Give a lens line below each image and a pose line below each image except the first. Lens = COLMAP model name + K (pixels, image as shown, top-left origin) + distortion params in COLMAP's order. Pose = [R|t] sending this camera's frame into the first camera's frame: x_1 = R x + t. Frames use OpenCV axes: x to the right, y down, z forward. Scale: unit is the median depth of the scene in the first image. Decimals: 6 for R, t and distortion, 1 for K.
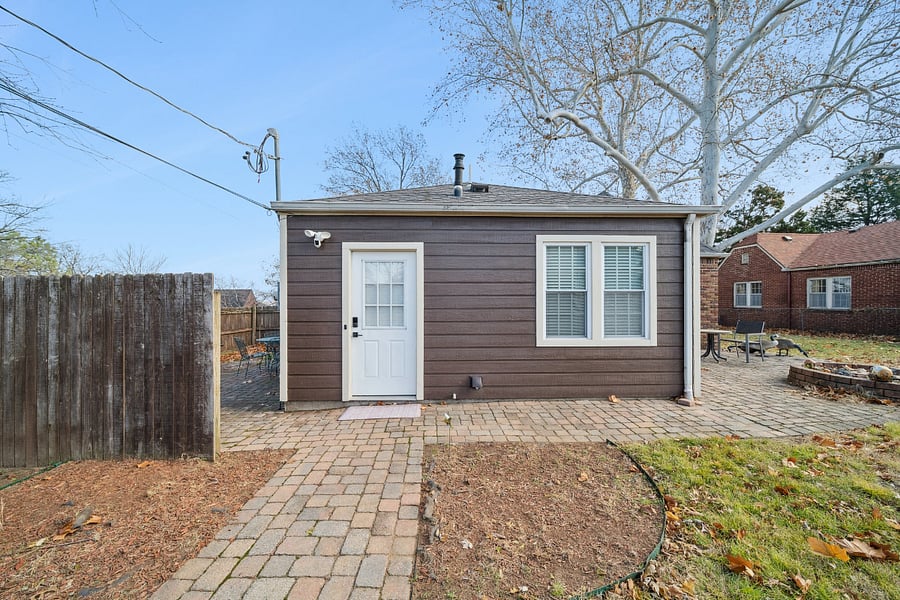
lens RADIAL K [[314.7, 0, 446.7], [0, 314.7, 301.2], [0, 0, 1]] dist [-0.009596, -0.000052]
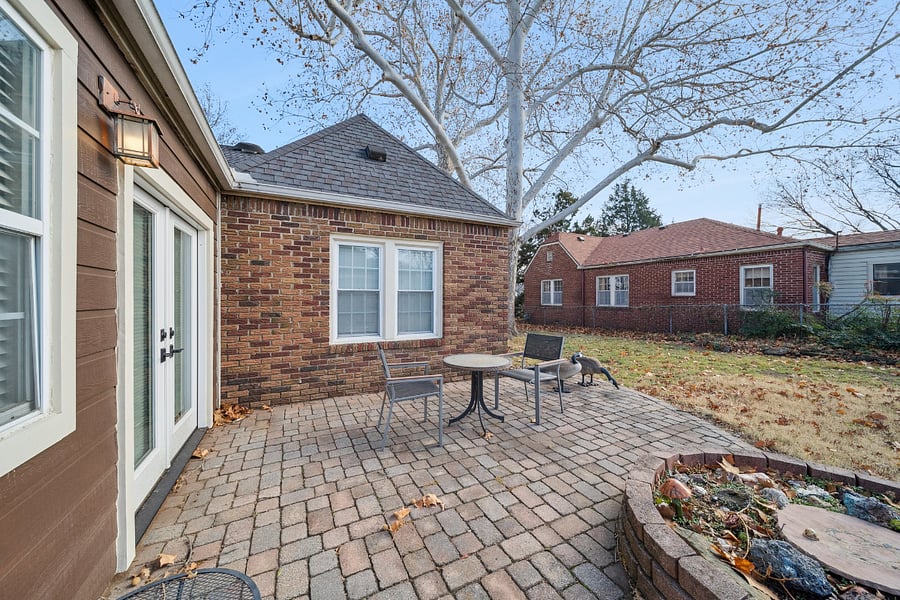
lens RADIAL K [[314.7, 0, 452.5], [0, 314.7, 299.3], [0, 0, 1]] dist [-0.009596, -0.000052]
pose [[0.898799, 0.001651, 0.438358, 0.240672], [-0.001395, 0.999999, -0.000905, 0.002357], [-0.438358, 0.000202, 0.898800, 0.235819]]
